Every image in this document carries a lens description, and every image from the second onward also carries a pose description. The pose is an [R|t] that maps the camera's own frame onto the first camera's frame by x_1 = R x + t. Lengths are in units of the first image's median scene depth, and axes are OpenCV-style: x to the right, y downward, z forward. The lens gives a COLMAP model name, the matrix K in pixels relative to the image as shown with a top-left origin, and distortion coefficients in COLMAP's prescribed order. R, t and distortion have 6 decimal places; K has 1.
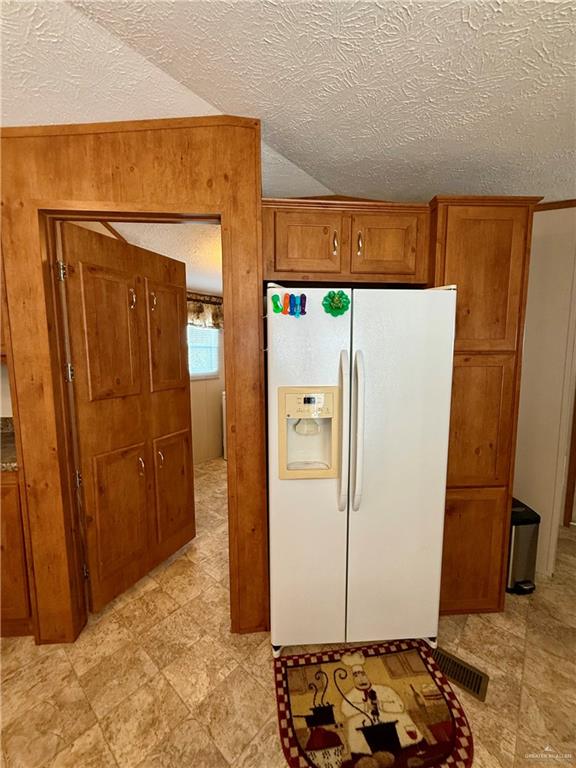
lens RADIAL K [[309.3, 0, 289.3], [0, 309.3, 381.7], [0, 0, 1]] dist [0.001232, 0.000114]
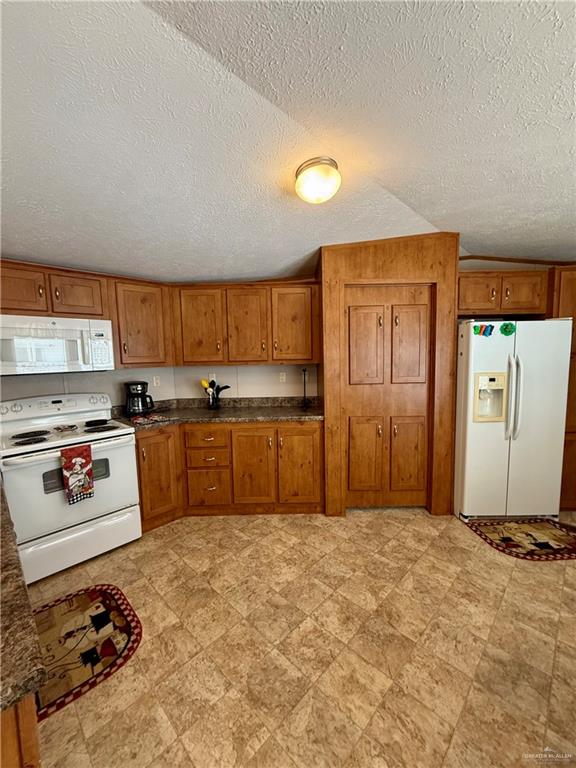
lens RADIAL K [[309.3, 0, 287.2], [0, 309.3, 383.7], [0, 0, 1]] dist [0.001232, 0.000114]
pose [[0.997470, -0.011976, -0.070076, -1.038294], [0.011386, 0.999896, -0.008813, 0.085621], [0.070174, 0.007993, 0.997503, -0.971977]]
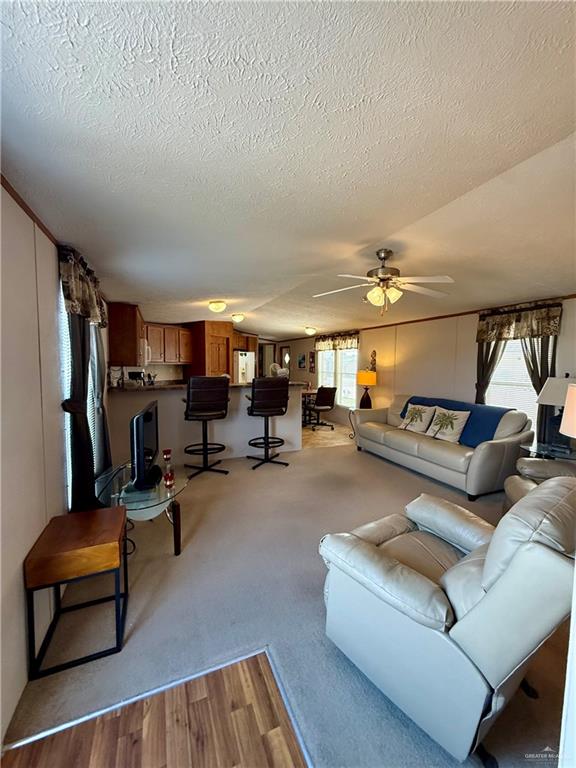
lens RADIAL K [[309.3, 0, 288.0], [0, 309.3, 382.5], [0, 0, 1]] dist [0.001232, 0.000114]
pose [[0.440190, -0.057659, 0.896051, -5.205274], [0.091457, 0.995625, 0.019137, 0.298125], [-0.893235, 0.073526, 0.443538, -2.615700]]
